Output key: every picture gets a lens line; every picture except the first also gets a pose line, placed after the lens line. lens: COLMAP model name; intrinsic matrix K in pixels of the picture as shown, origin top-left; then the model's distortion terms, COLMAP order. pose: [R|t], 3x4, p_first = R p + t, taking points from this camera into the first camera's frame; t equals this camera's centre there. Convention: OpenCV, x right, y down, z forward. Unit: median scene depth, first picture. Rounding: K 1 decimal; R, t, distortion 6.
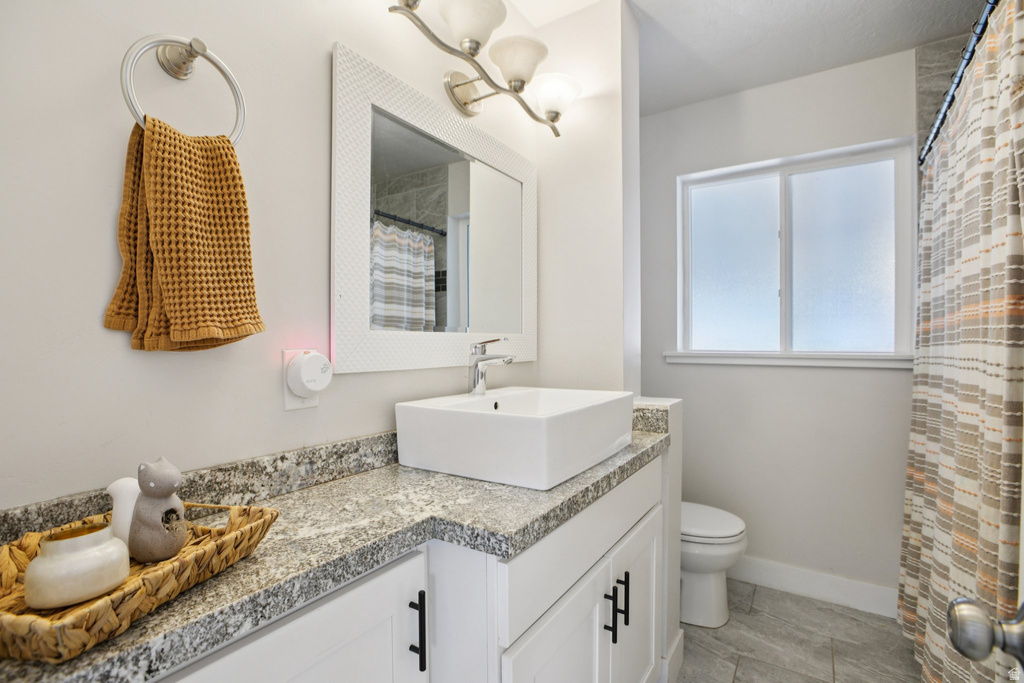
lens RADIAL K [[485.3, 0, 513.9], [0, 485.3, 338.2], [0, 0, 1]] dist [-0.058079, 0.027760]
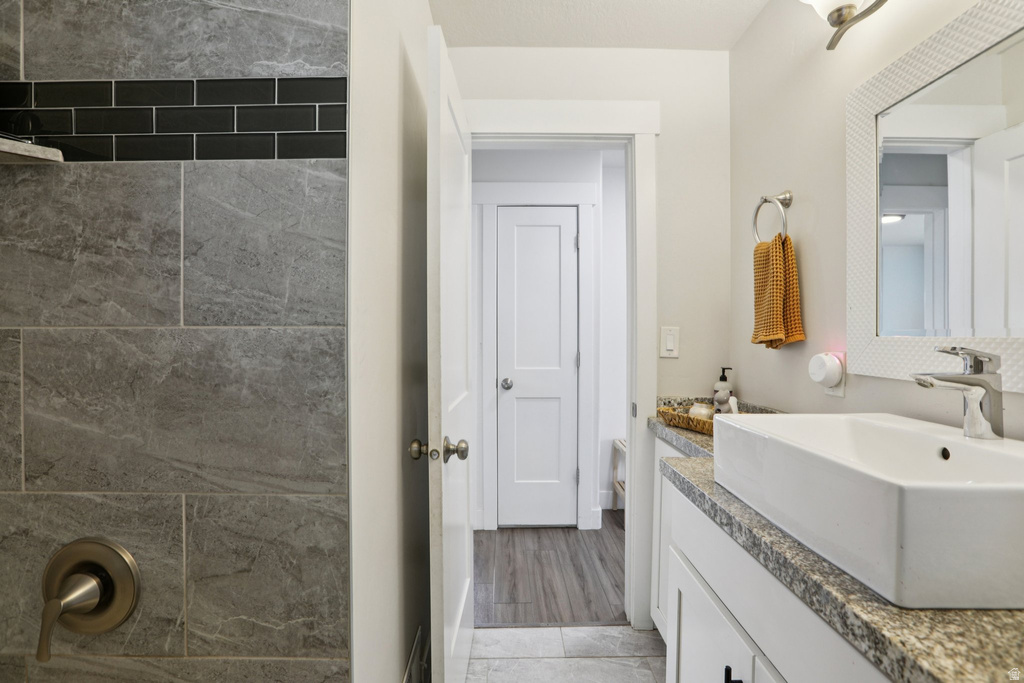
lens RADIAL K [[501.4, 0, 512.0], [0, 501.4, 341.5], [0, 0, 1]] dist [0.000018, -0.000003]
pose [[-0.843771, 0.001581, -0.536702, 0.957586], [0.000044, 0.999996, 0.002877, -0.007802], [0.536704, 0.002404, -0.843767, 1.524295]]
